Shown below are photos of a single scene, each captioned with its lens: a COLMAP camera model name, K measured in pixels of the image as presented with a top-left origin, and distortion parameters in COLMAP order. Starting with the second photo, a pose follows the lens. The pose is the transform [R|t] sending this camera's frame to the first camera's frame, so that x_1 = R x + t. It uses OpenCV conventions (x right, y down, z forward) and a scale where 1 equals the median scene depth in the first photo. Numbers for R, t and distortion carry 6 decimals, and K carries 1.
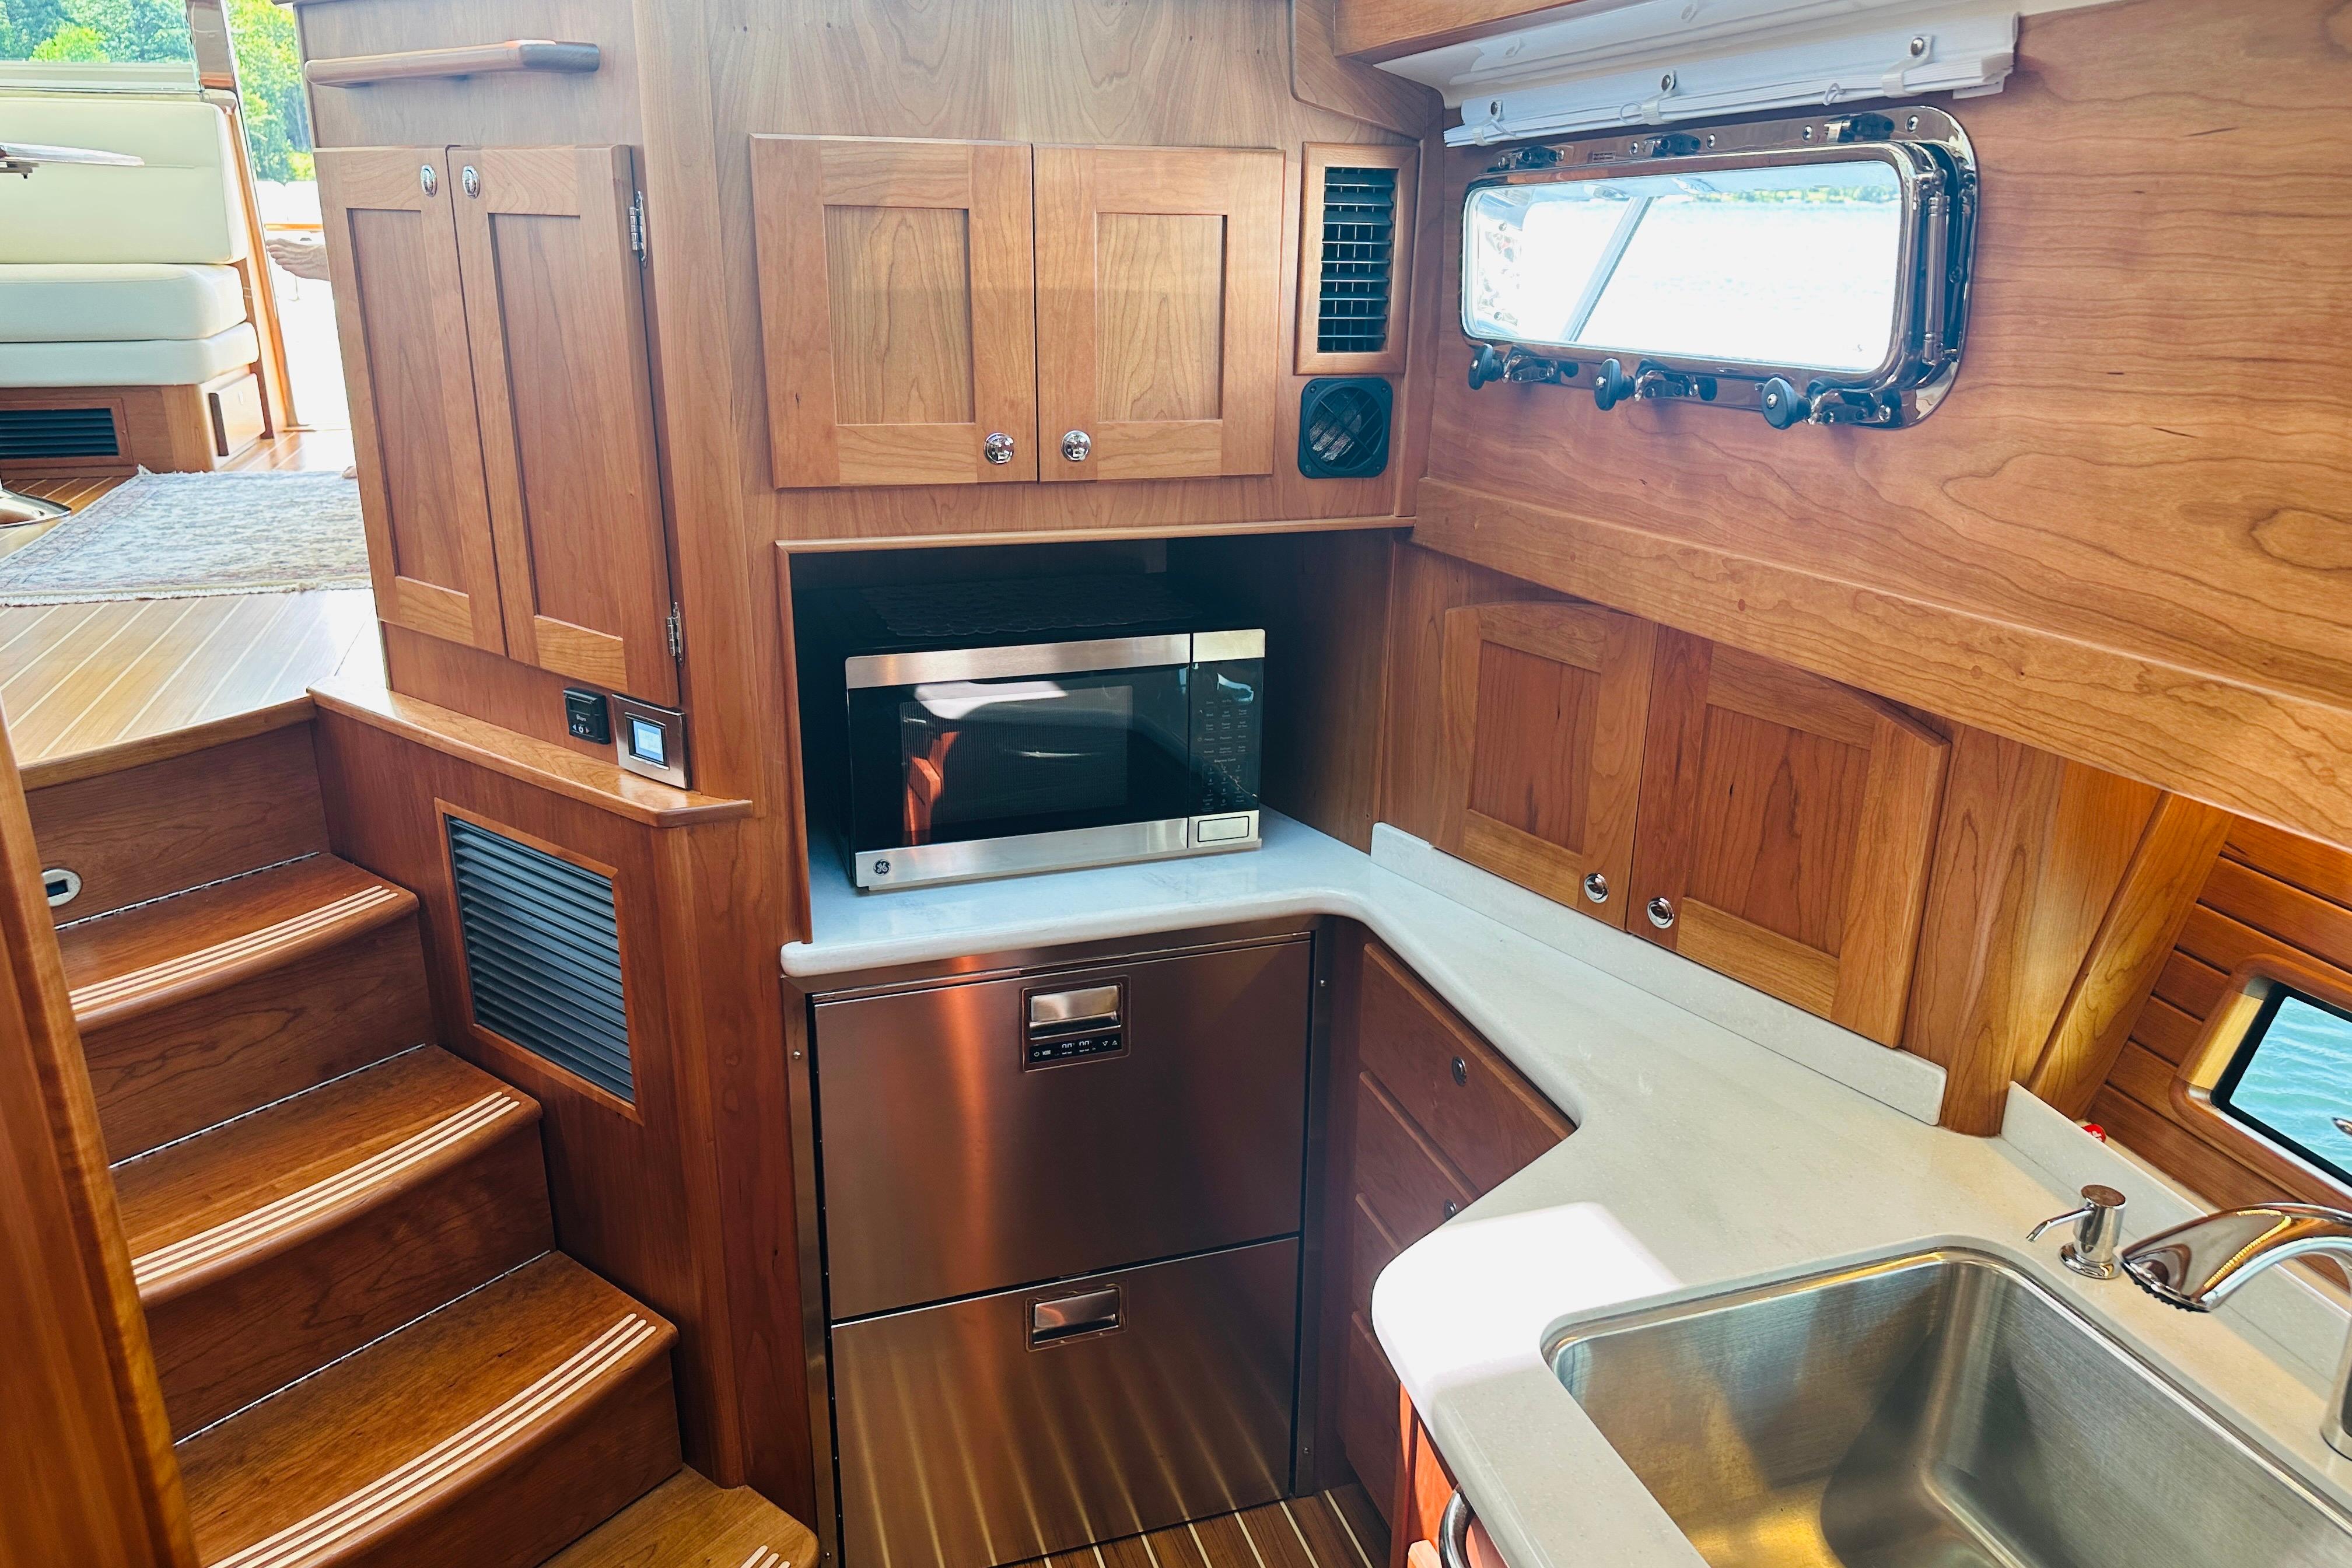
lens RADIAL K [[1476.5, 0, 1155.0], [0, 1476.5, 781.9], [0, 0, 1]] dist [0.101754, -0.128282]
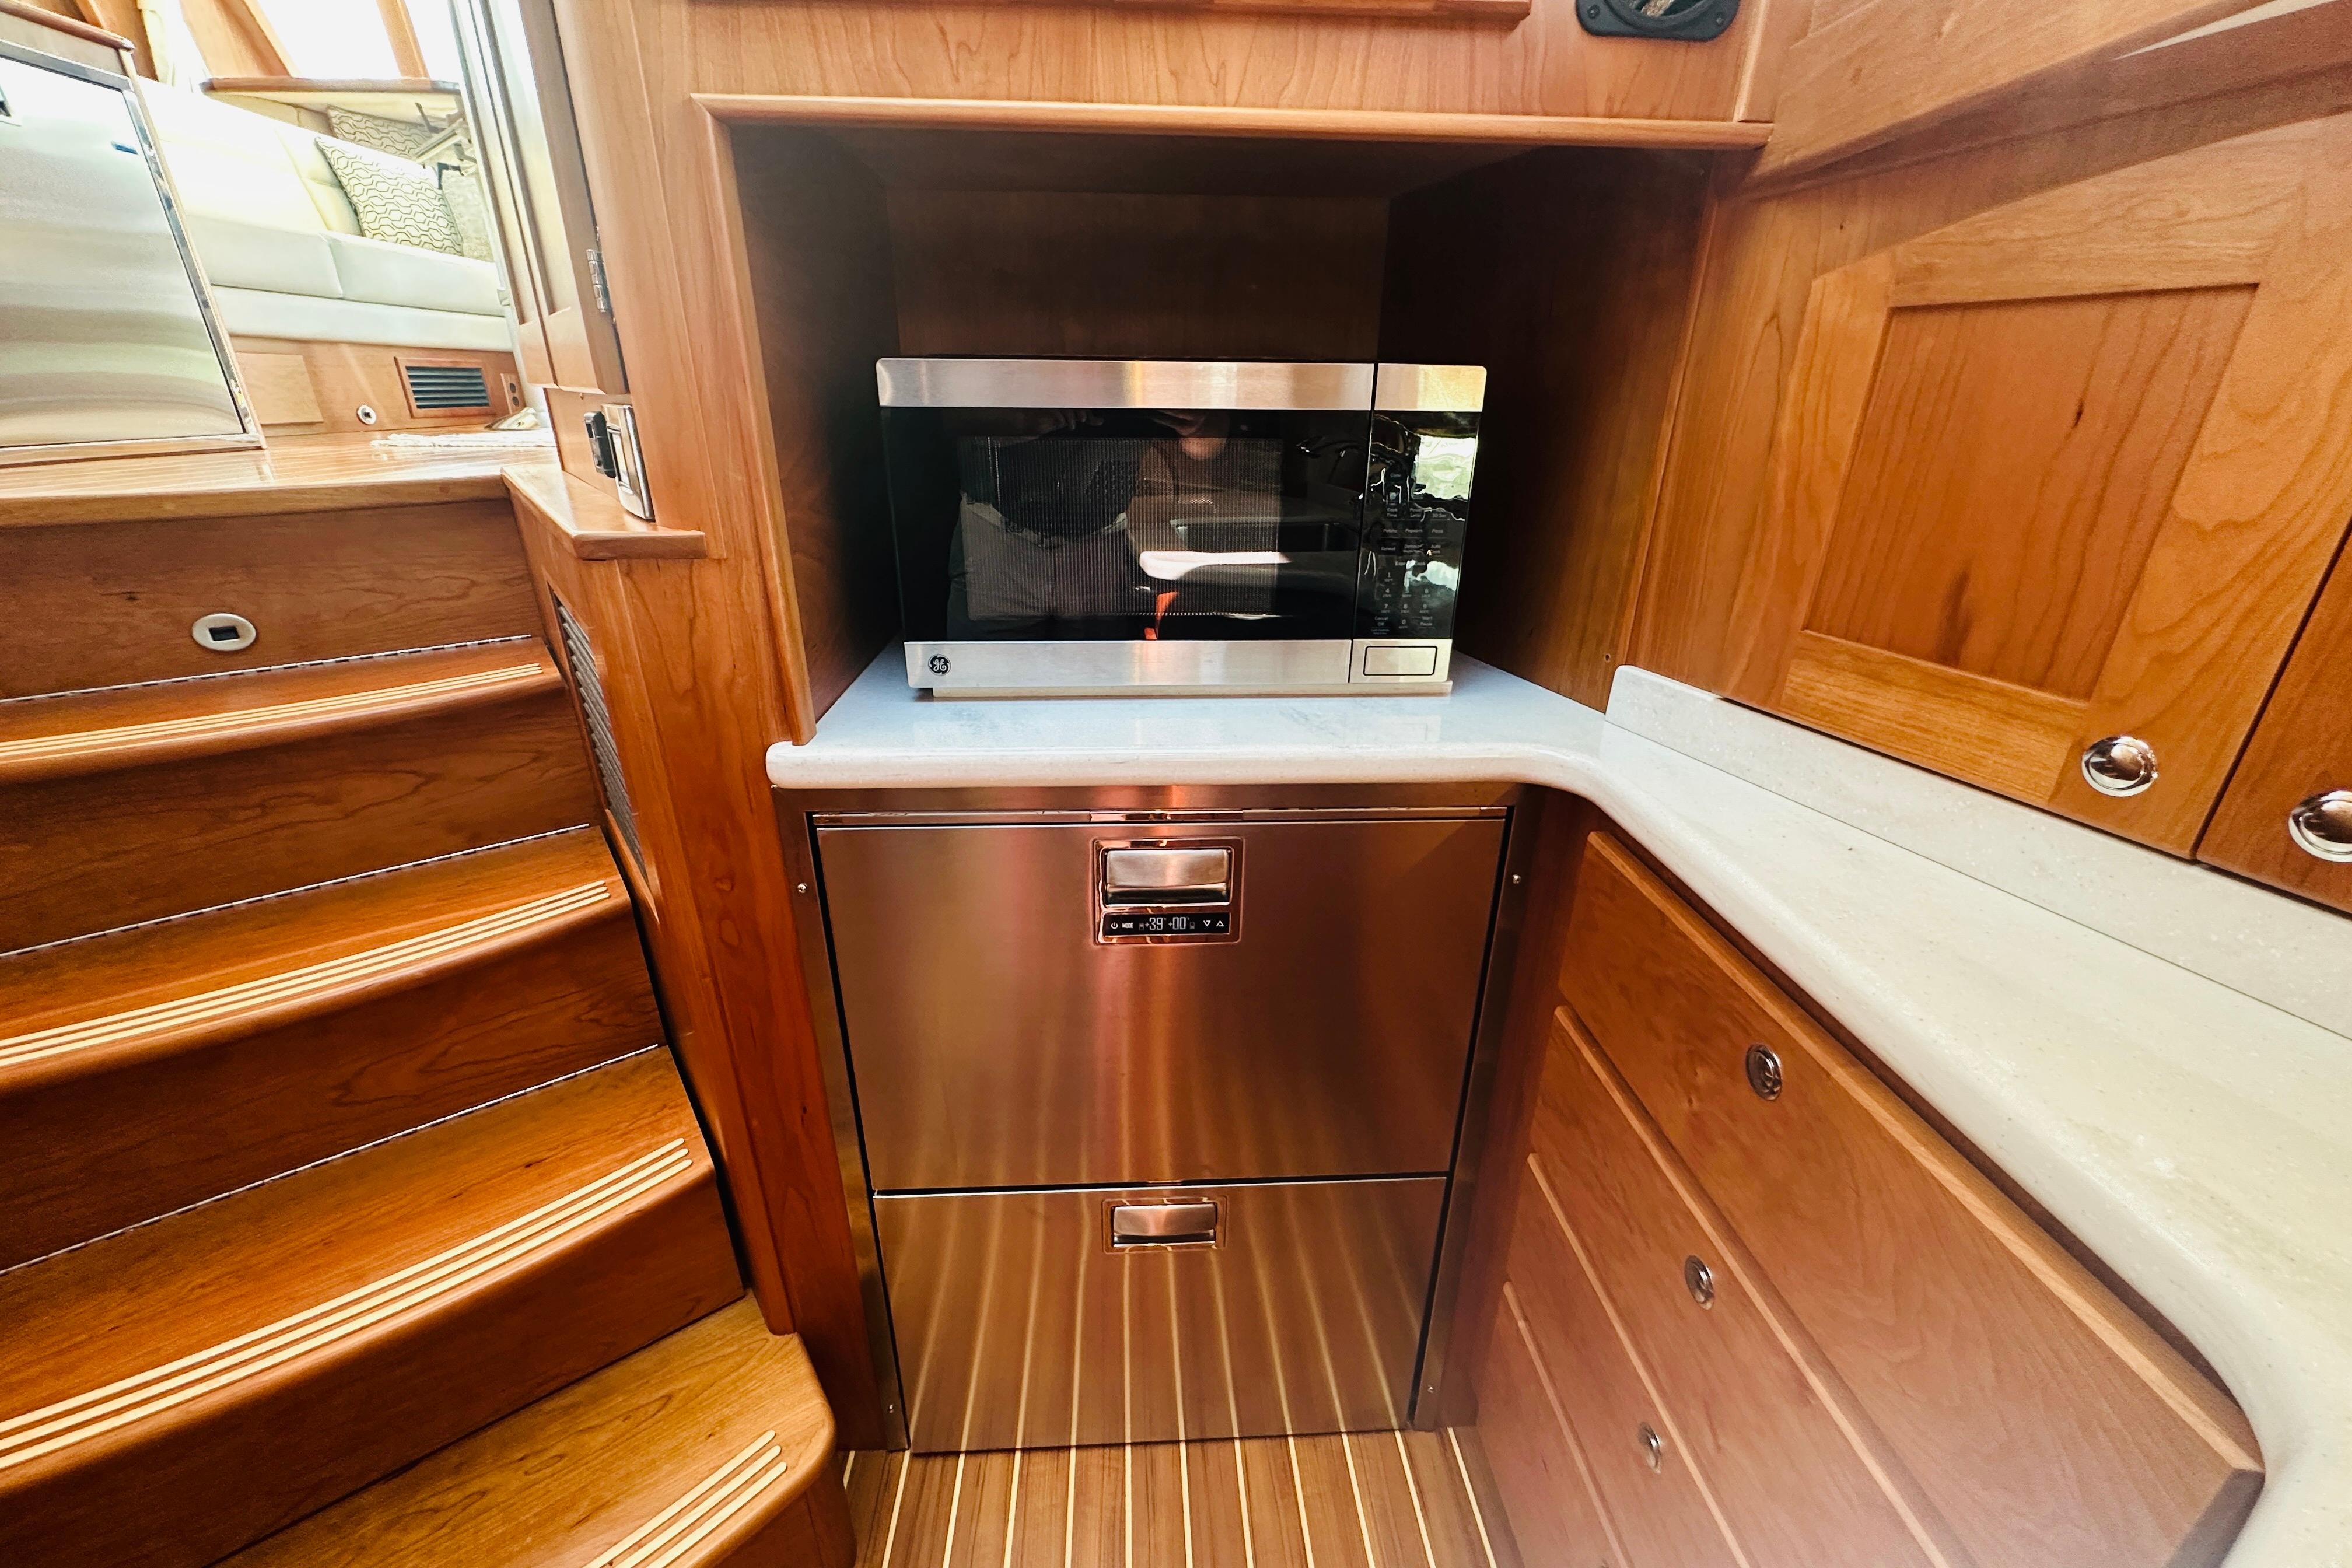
lens RADIAL K [[939.4, 0, 1176.0], [0, 939.4, 784.0], [0, 0, 1]] dist [-0.003042, 0.000211]
pose [[0.968647, 0.099973, -0.227438, 0.054978], [-0.081728, 0.992736, 0.088292, 0.066702], [0.234613, -0.066936, 0.969782, 0.551369]]
